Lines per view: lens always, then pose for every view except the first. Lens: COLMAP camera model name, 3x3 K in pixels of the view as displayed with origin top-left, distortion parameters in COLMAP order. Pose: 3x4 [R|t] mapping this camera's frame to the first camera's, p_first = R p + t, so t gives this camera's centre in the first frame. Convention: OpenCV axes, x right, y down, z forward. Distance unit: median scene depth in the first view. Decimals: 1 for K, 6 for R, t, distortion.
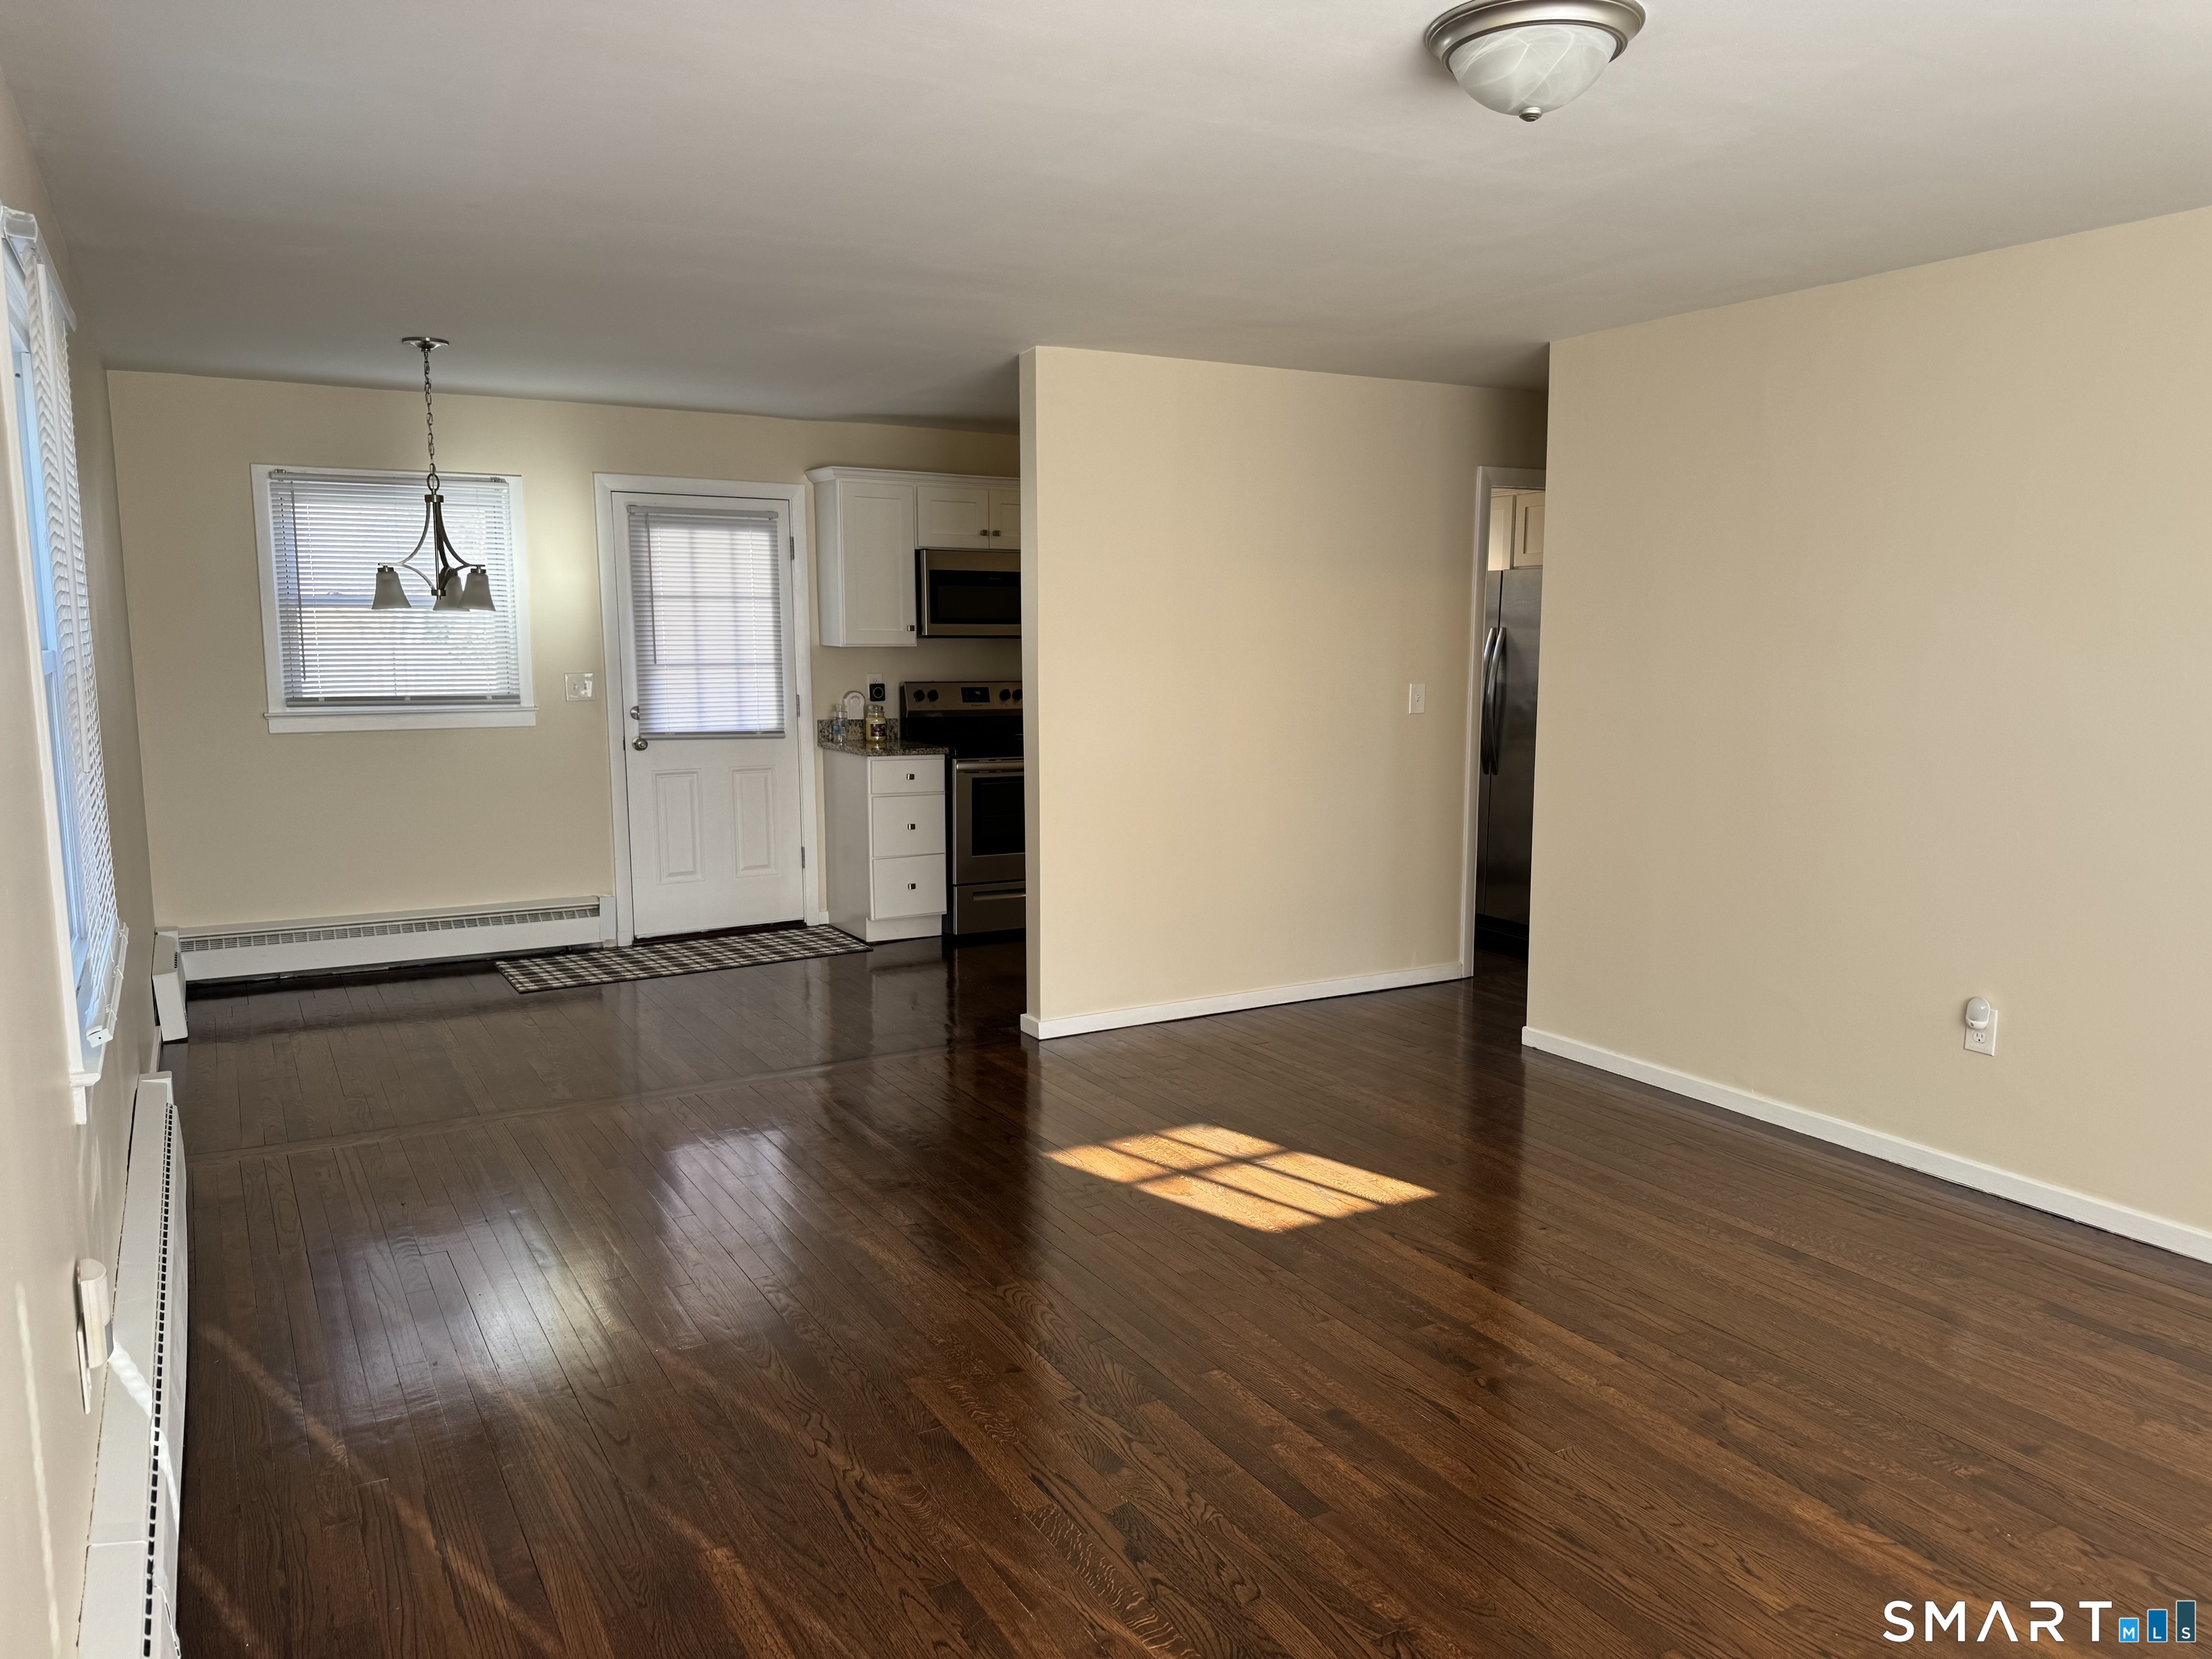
lens RADIAL K [[1551.1, 0, 1106.0], [0, 1551.1, 829.5], [0, 0, 1]] dist [0.165980, -0.278293]
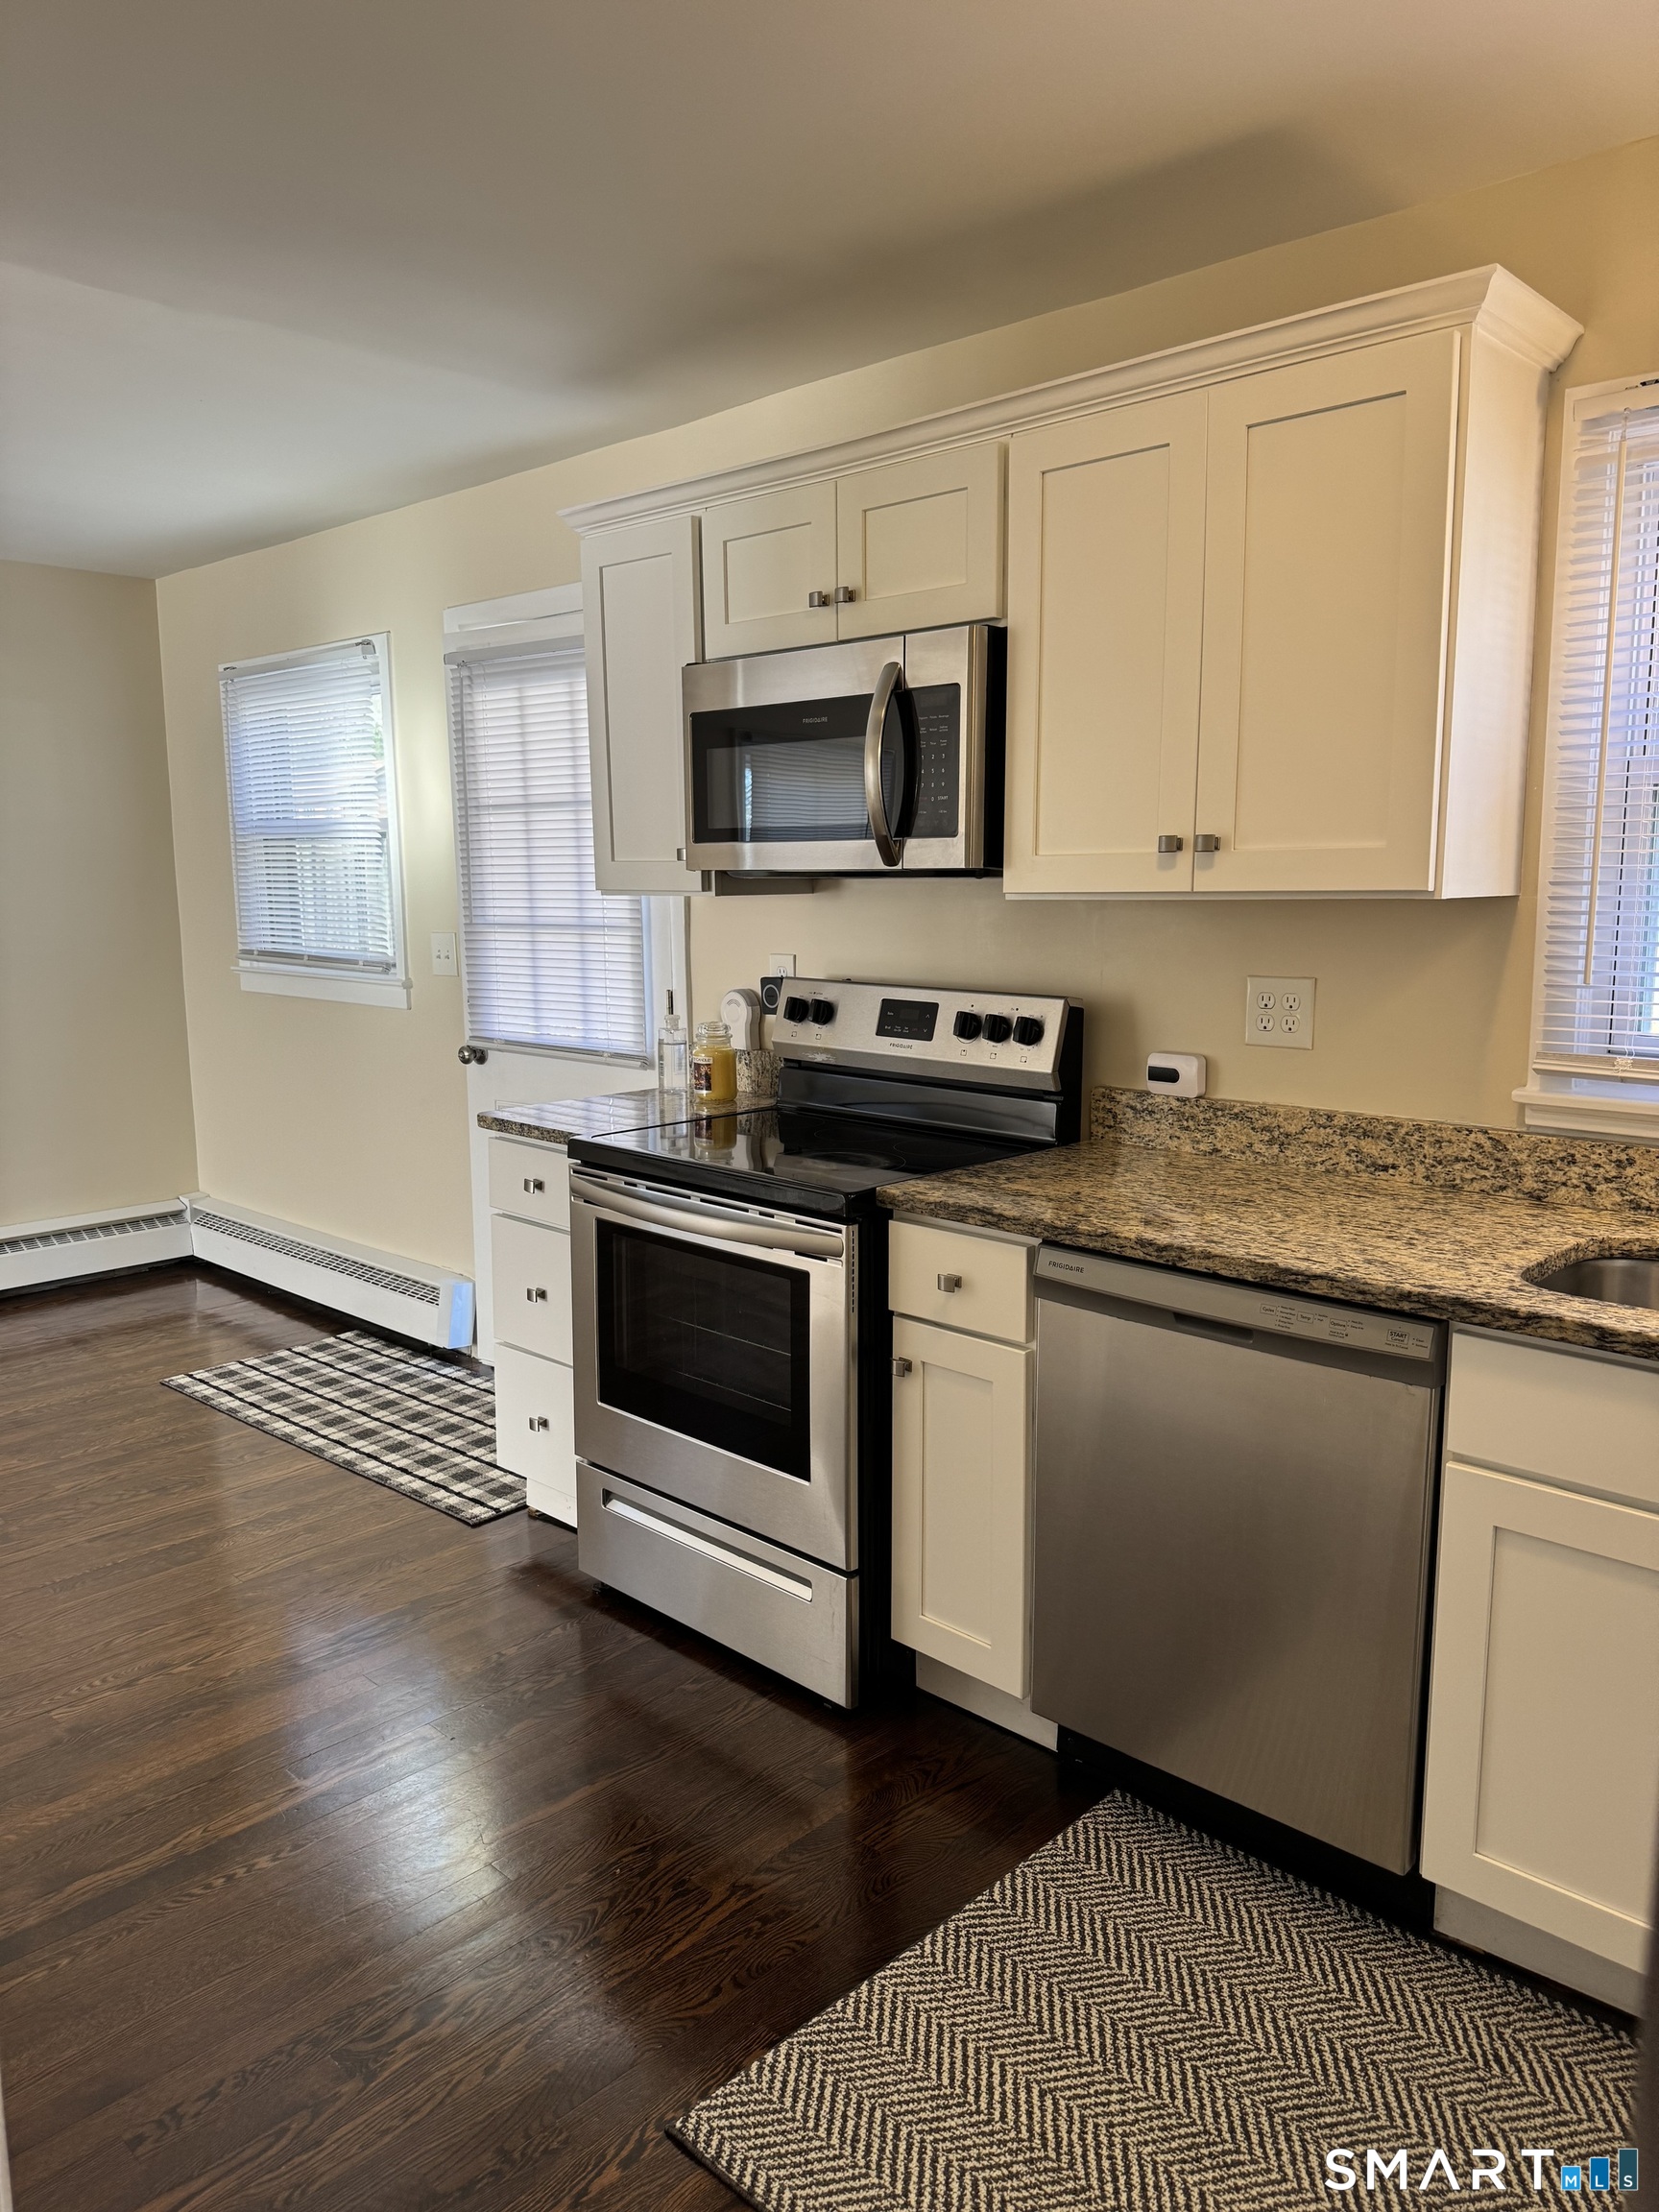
lens RADIAL K [[1551.1, 0, 829.5], [0, 1551.1, 1106.0], [0, 0, 1]] dist [0.165980, -0.278293]
pose [[0.261215, 0.143617, -0.954537, 0.328412], [-0.114625, 0.986488, 0.117057, -0.121495], [0.958451, 0.078837, 0.274147, 0.973591]]
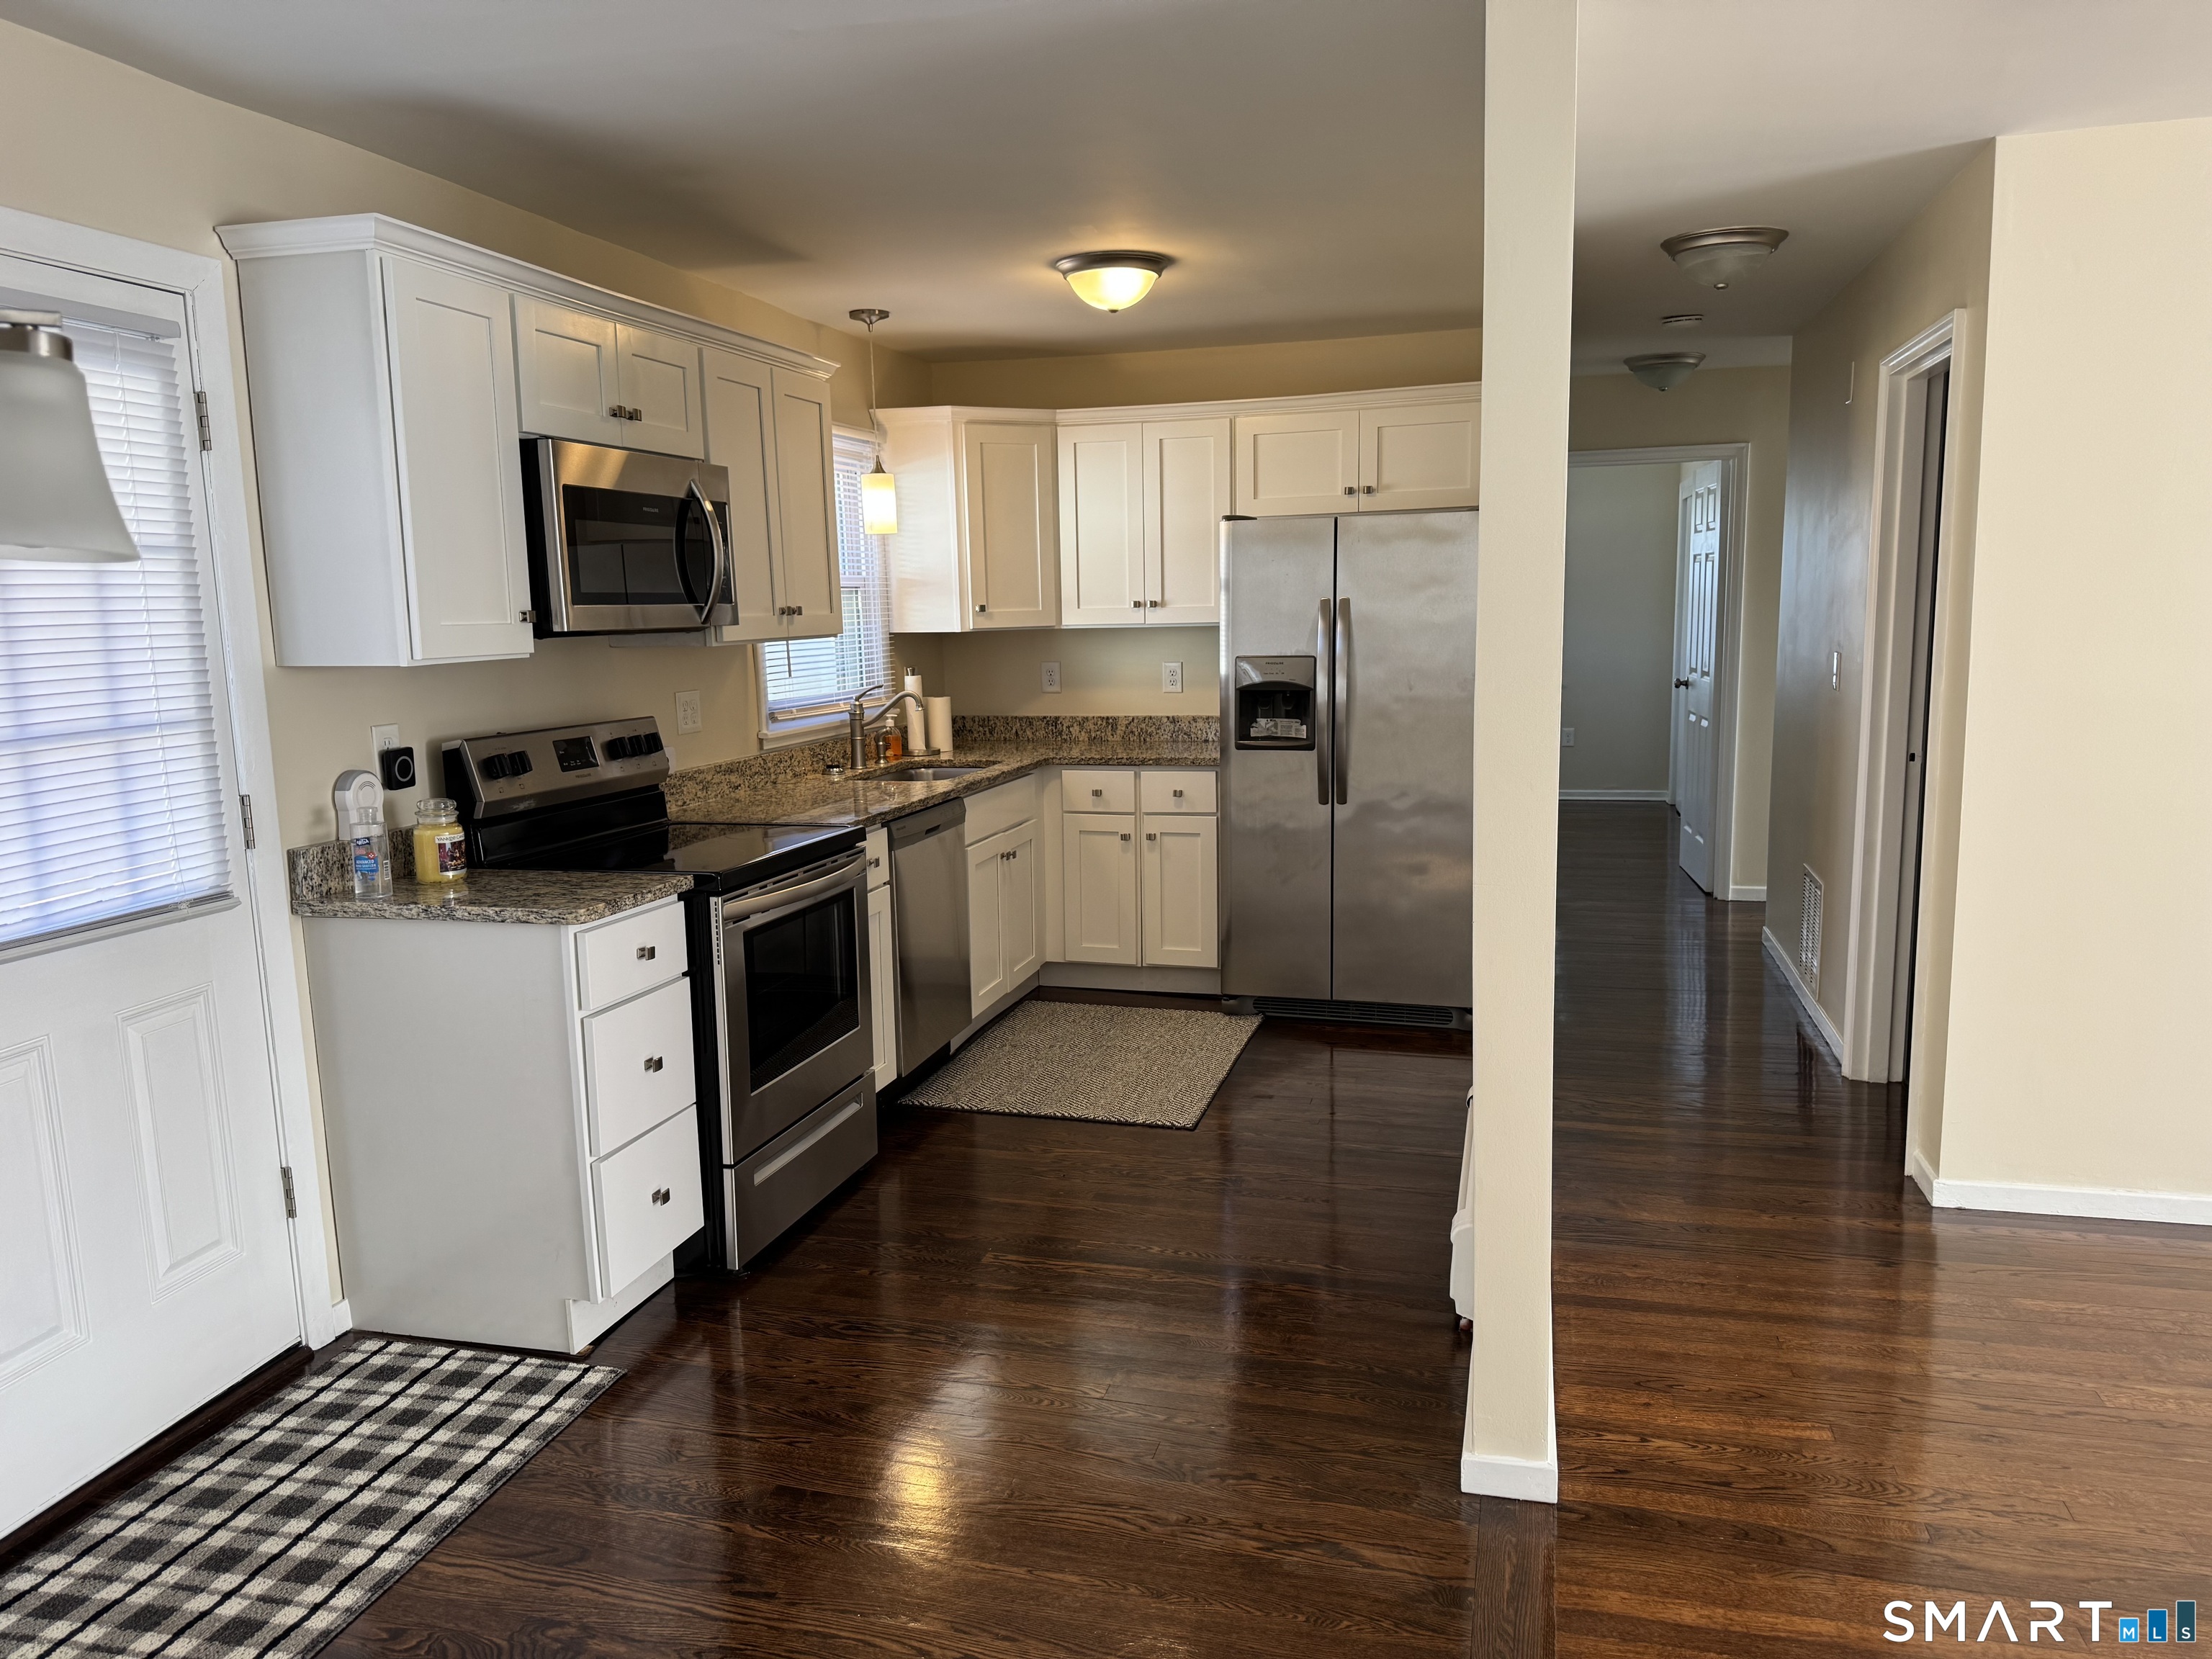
lens RADIAL K [[1551.1, 0, 1106.0], [0, 1551.1, 829.5], [0, 0, 1]] dist [0.165980, -0.278293]
pose [[0.713368, -0.120698, 0.690318, -0.339998], [0.117791, 0.991693, 0.051667, -0.077463], [-0.690820, 0.044455, 0.721659, 0.599658]]
